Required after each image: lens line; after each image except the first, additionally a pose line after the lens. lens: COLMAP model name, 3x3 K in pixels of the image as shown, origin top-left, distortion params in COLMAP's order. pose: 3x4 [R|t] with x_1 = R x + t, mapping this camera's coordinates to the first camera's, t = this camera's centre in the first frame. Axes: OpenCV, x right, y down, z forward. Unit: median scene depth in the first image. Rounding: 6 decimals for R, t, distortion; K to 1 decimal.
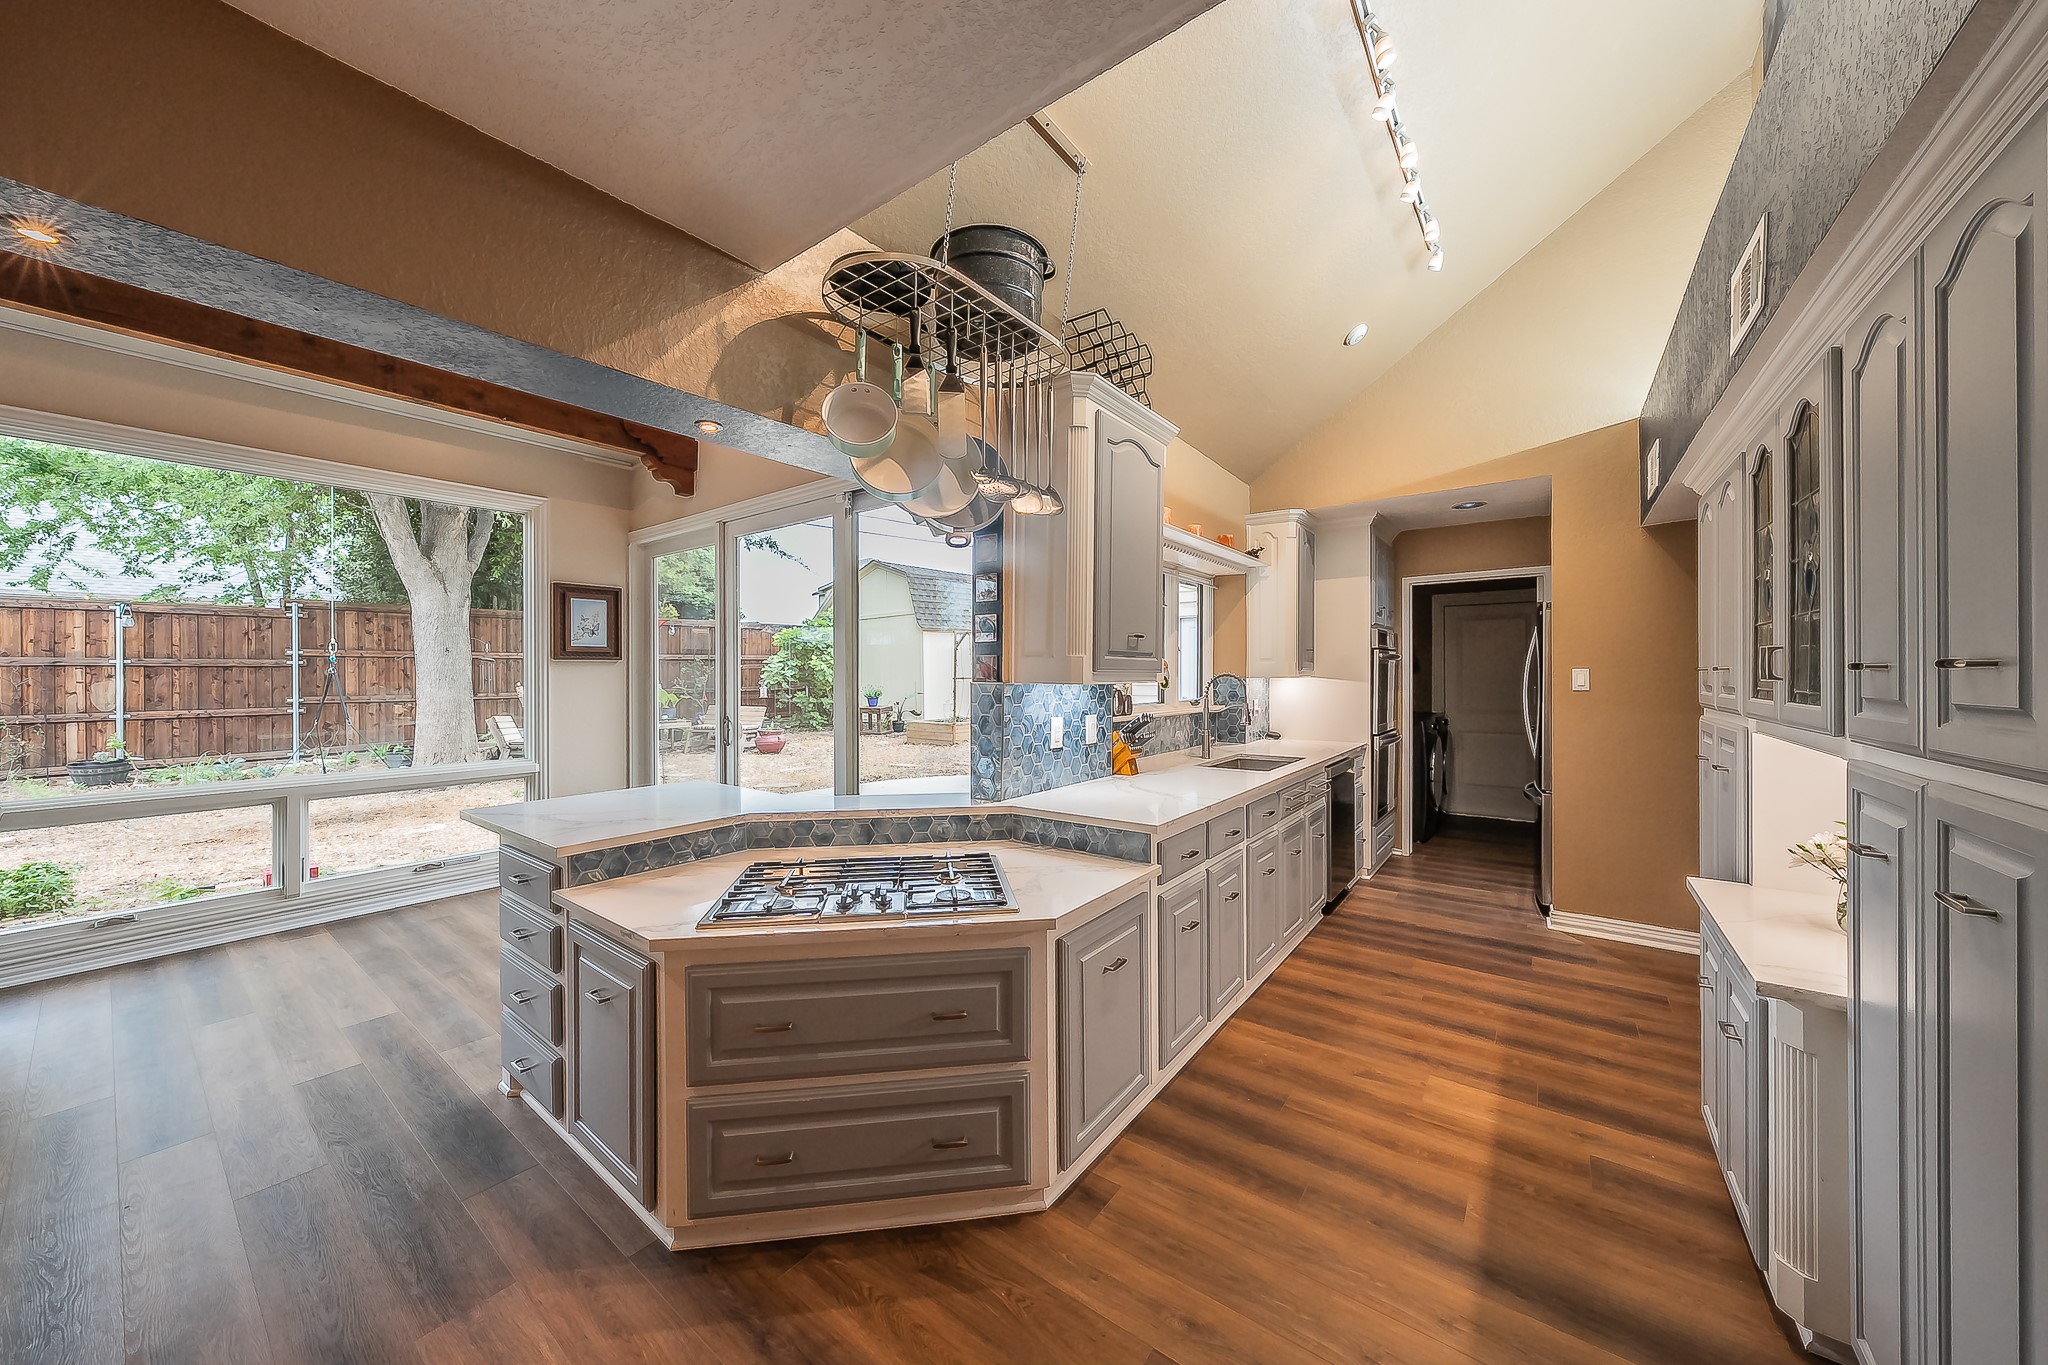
lens RADIAL K [[705.2, 0, 1016.3], [0, 705.2, 676.6], [0, 0, 1]] dist [-0.001246, 0.000026]
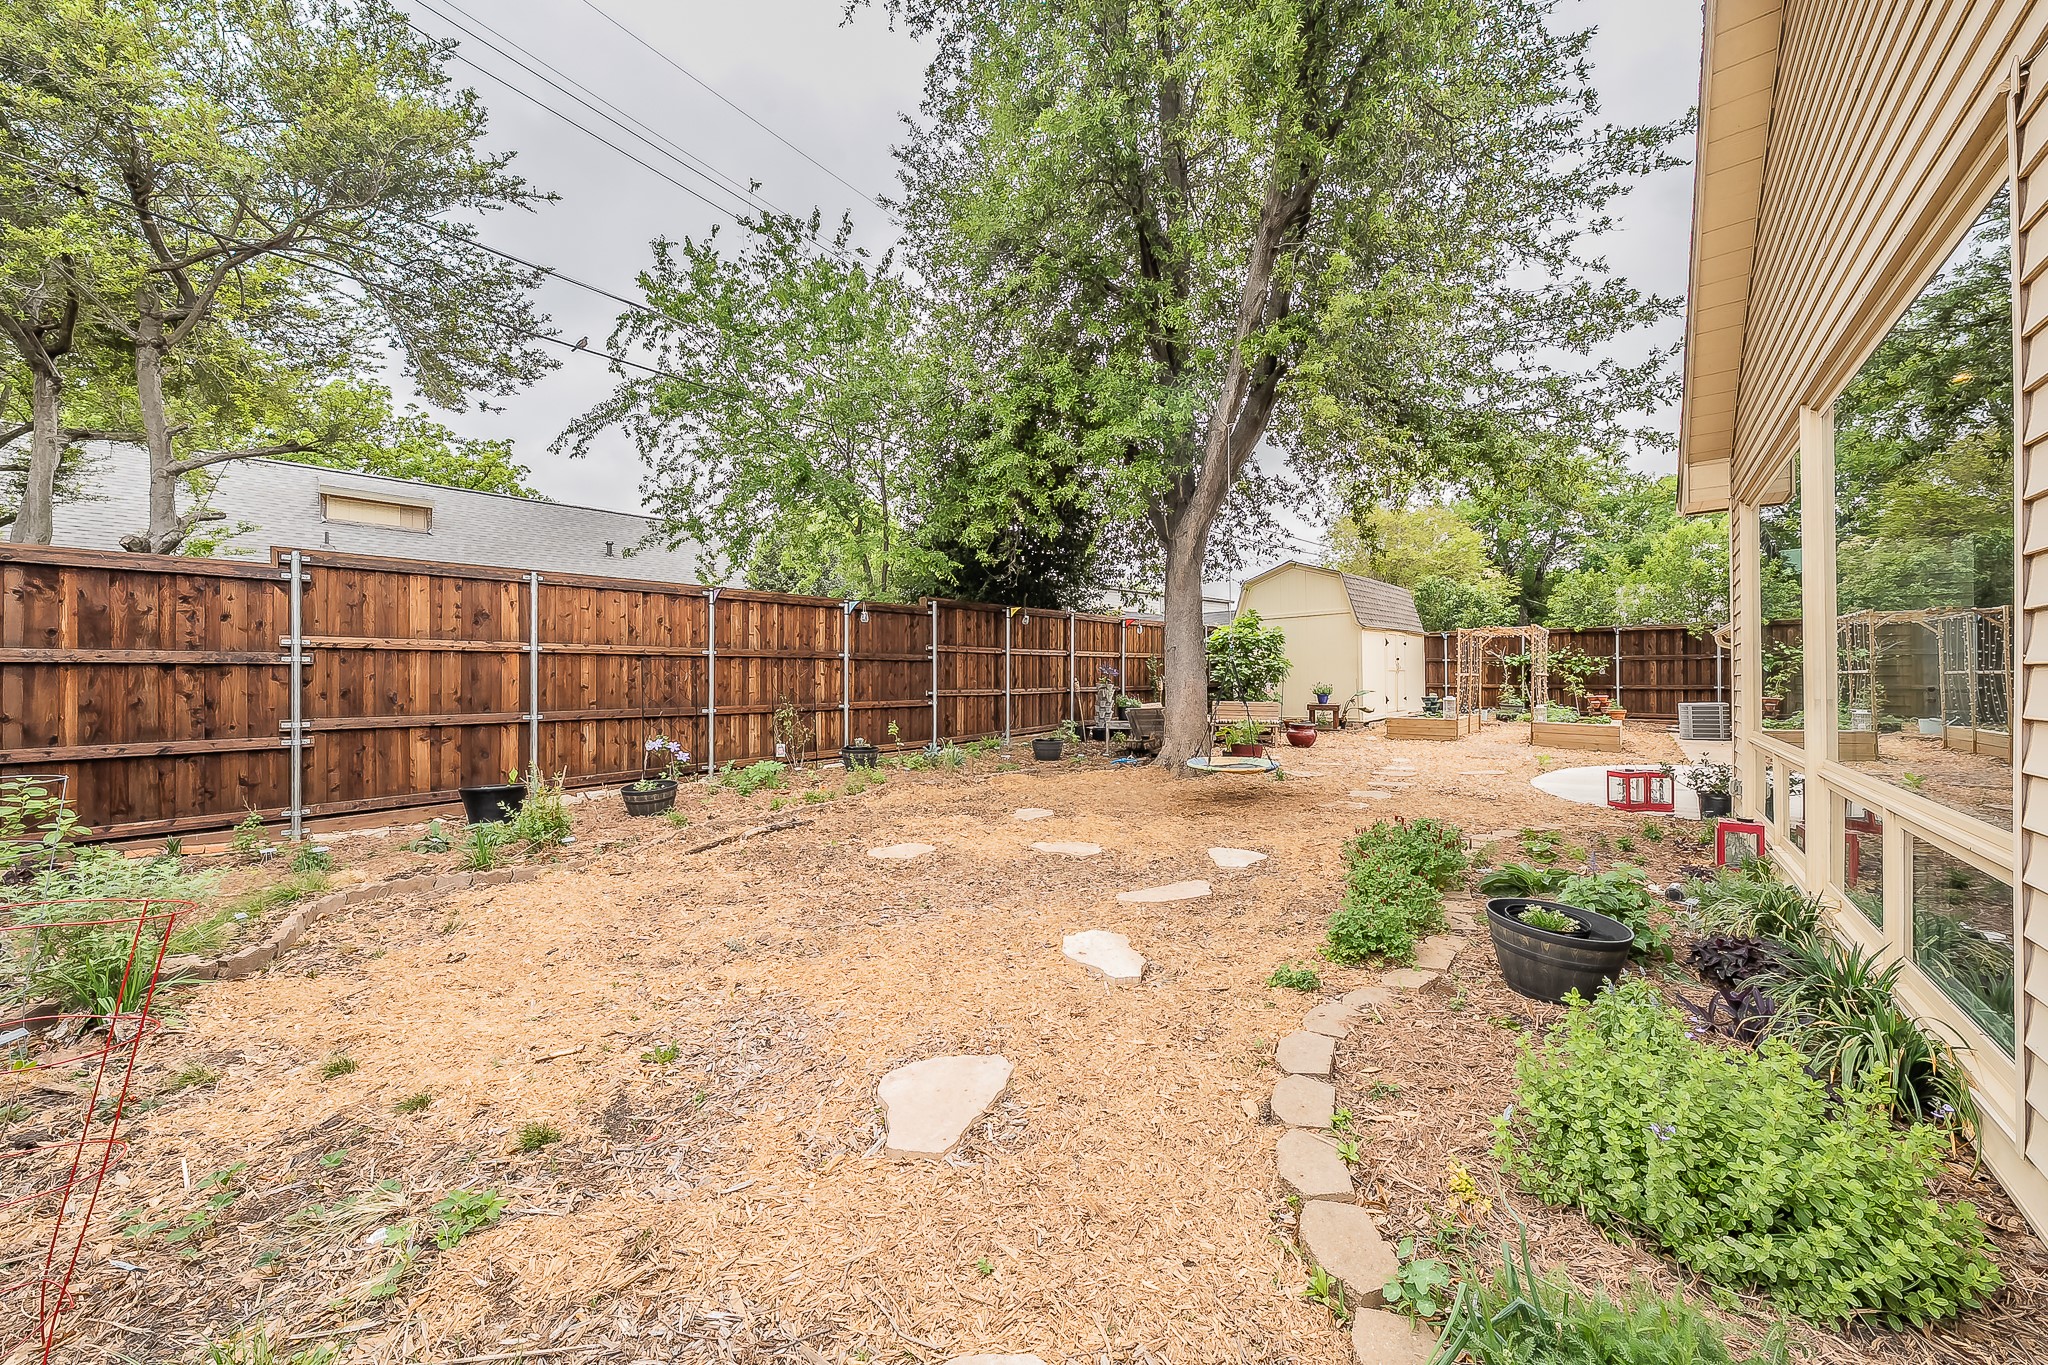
lens RADIAL K [[705.2, 0, 1016.3], [0, 705.2, 676.6], [0, 0, 1]] dist [-0.001246, 0.000026]
pose [[0.999503, 0.006748, -0.030781, -2.948380], [-0.006827, 0.999974, -0.002484, 0.038348], [0.030764, 0.002693, 0.999523, -0.222153]]
